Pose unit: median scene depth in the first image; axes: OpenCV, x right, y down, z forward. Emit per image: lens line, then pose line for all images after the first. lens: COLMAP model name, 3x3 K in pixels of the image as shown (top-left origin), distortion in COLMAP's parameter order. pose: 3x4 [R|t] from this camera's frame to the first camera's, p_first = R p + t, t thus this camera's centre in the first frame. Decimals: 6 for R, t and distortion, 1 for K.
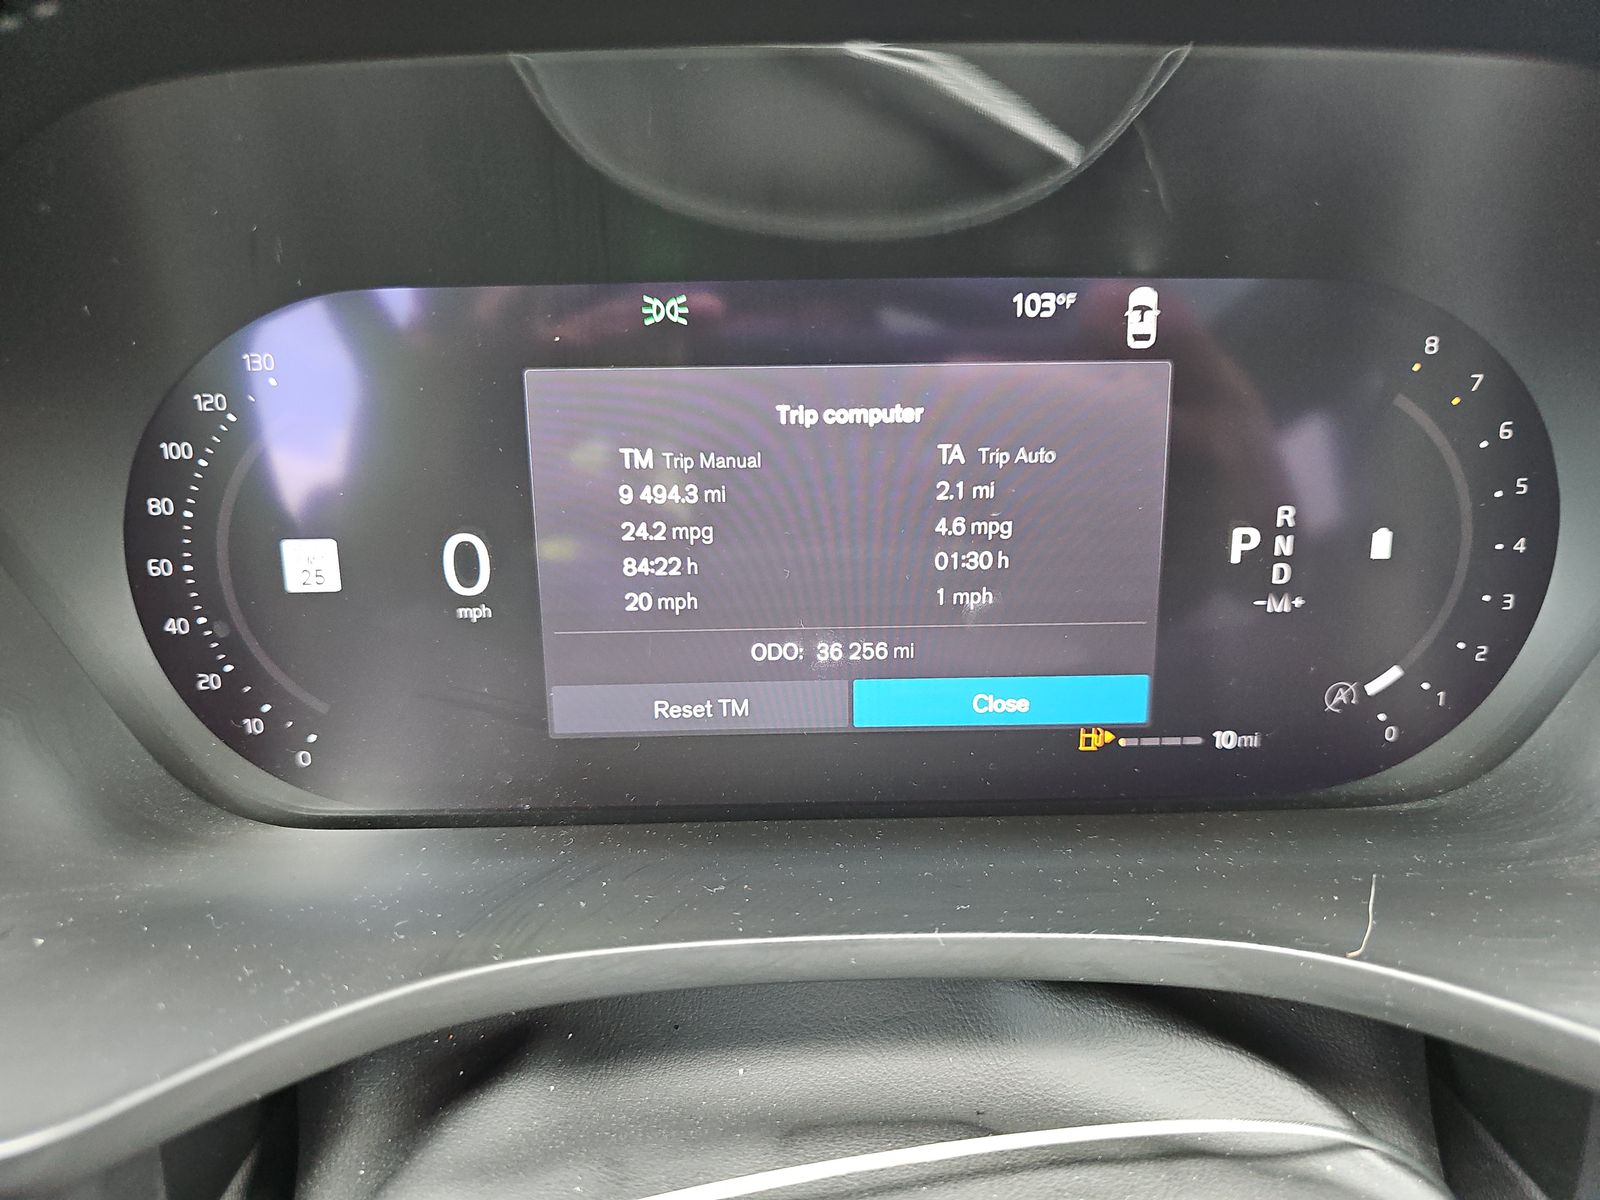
lens RADIAL K [[1077.9, 0, 798.4], [0, 1077.9, 602.6], [0, 0, 1]] dist [0.006151, -0.003312]
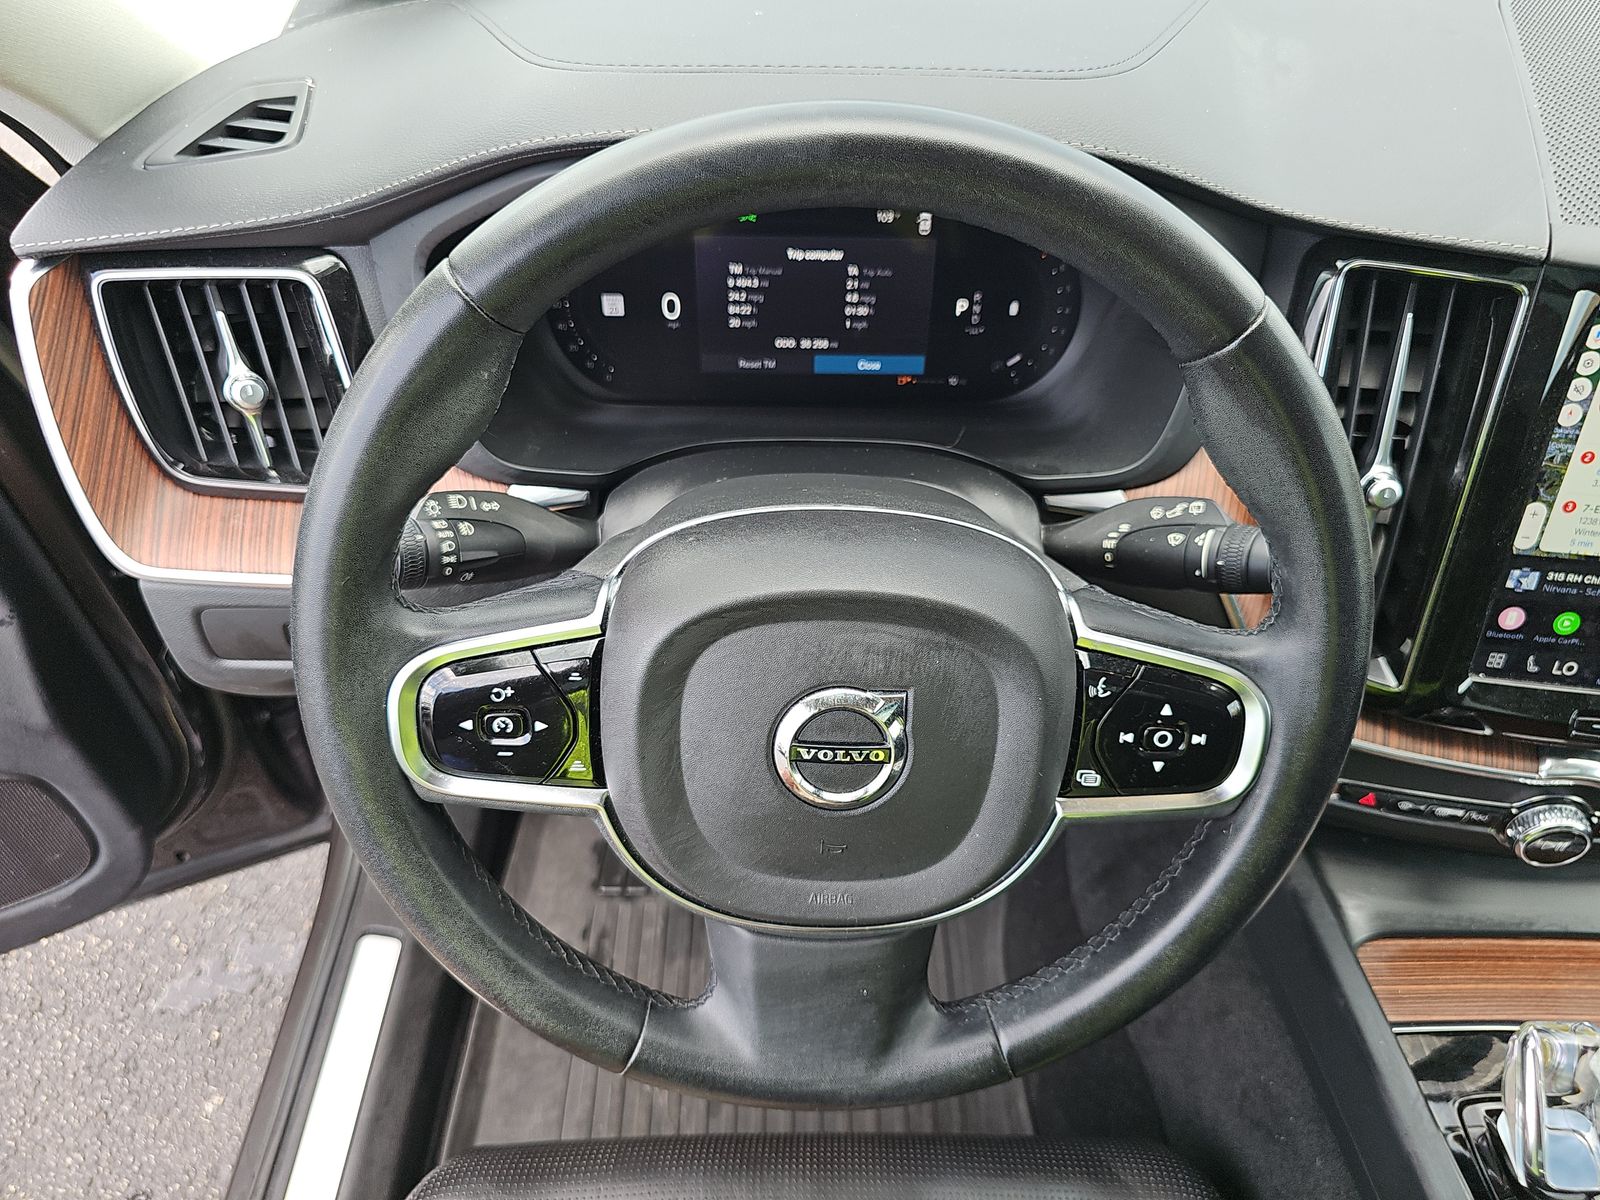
lens RADIAL K [[1077.9, 0, 801.1], [0, 1077.9, 604.6], [0, 0, 1]] dist [0.006151, -0.003312]
pose [[0.999562, 0.029122, 0.005357, 0.022243], [-0.029123, 0.934191, 0.355583, -0.306028], [0.005351, -0.355583, 0.934629, -1.760489]]
